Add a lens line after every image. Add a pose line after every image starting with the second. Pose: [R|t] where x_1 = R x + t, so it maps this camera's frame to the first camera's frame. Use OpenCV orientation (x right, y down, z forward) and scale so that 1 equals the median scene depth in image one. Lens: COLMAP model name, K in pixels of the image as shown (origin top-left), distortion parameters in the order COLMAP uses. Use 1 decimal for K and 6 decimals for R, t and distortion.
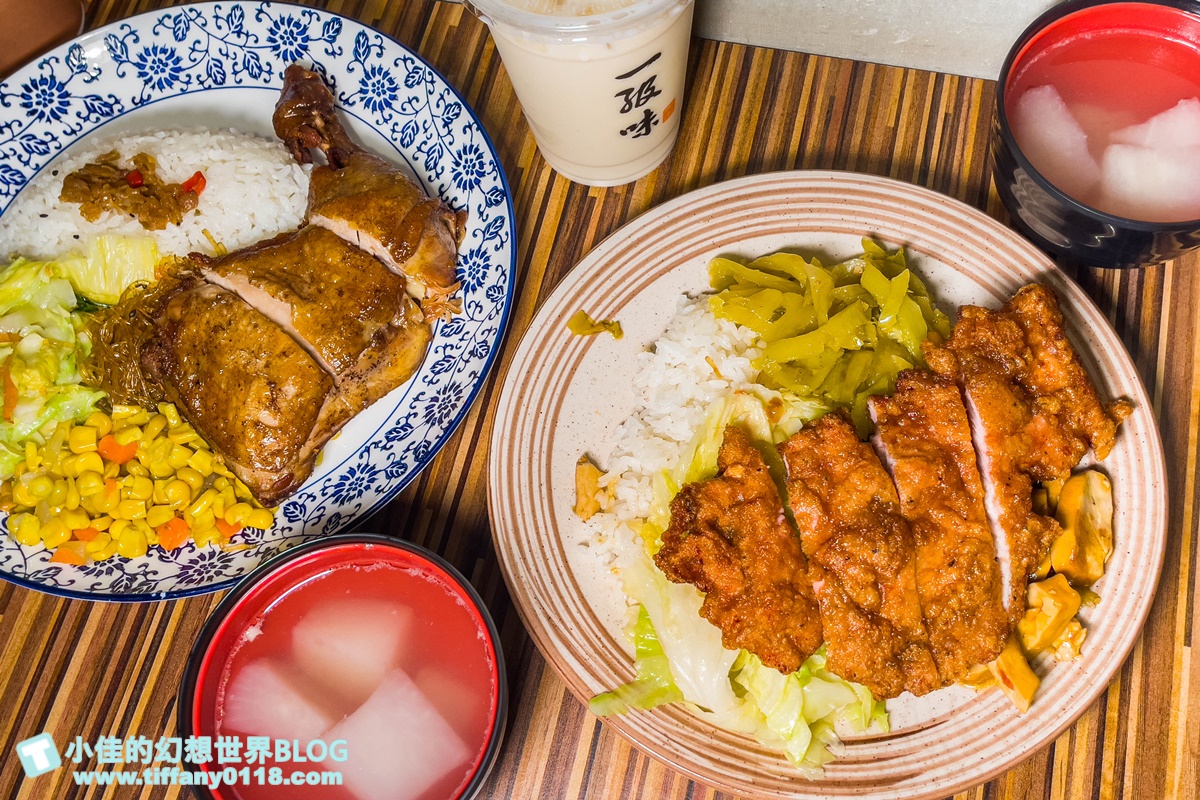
lens RADIAL K [[1135.9, 0, 608.8], [0, 1135.9, 397.8], [0, 0, 1]] dist [0.038593, -0.010531]
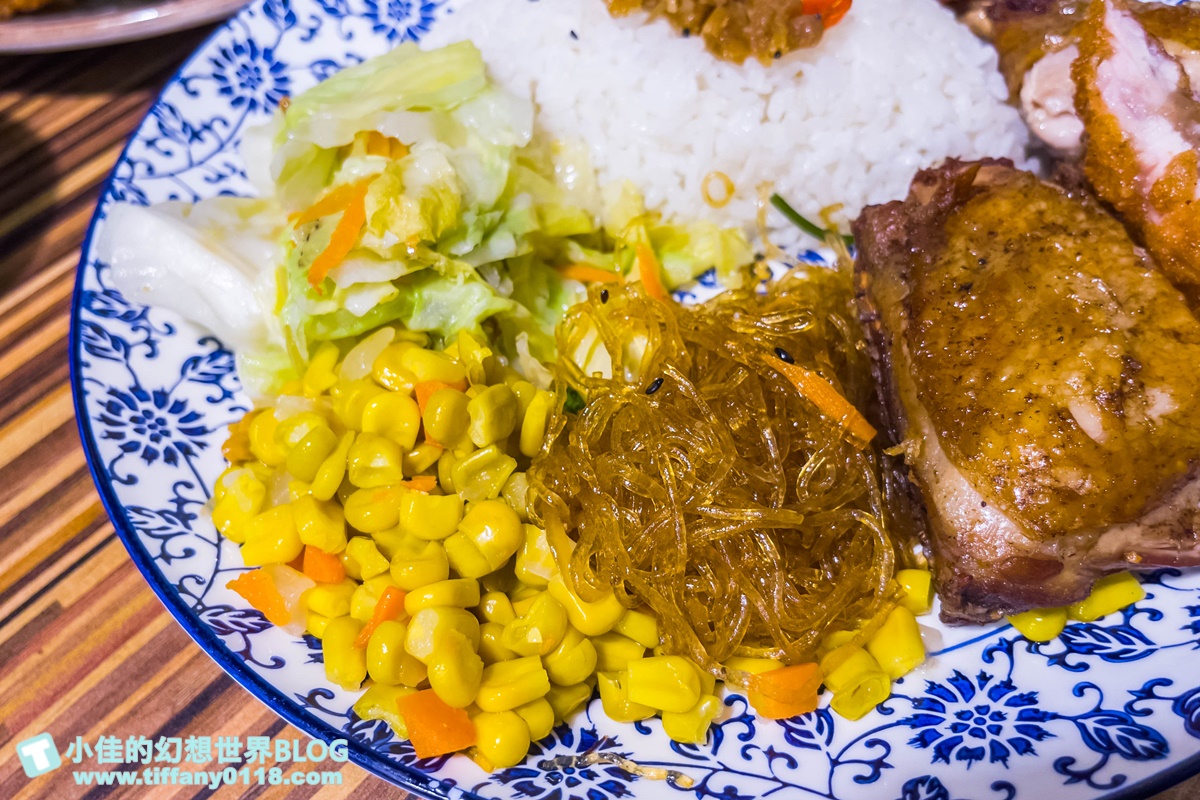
lens RADIAL K [[1027.7, 0, 593.4], [0, 1027.7, 400.9], [0, 0, 1]] dist [0.005466, 0.000795]
pose [[0.901931, 0.347772, -0.256076, -0.281936], [-0.392704, 0.907158, -0.151154, 0.079483], [0.179734, 0.236893, 0.954766, 0.597362]]
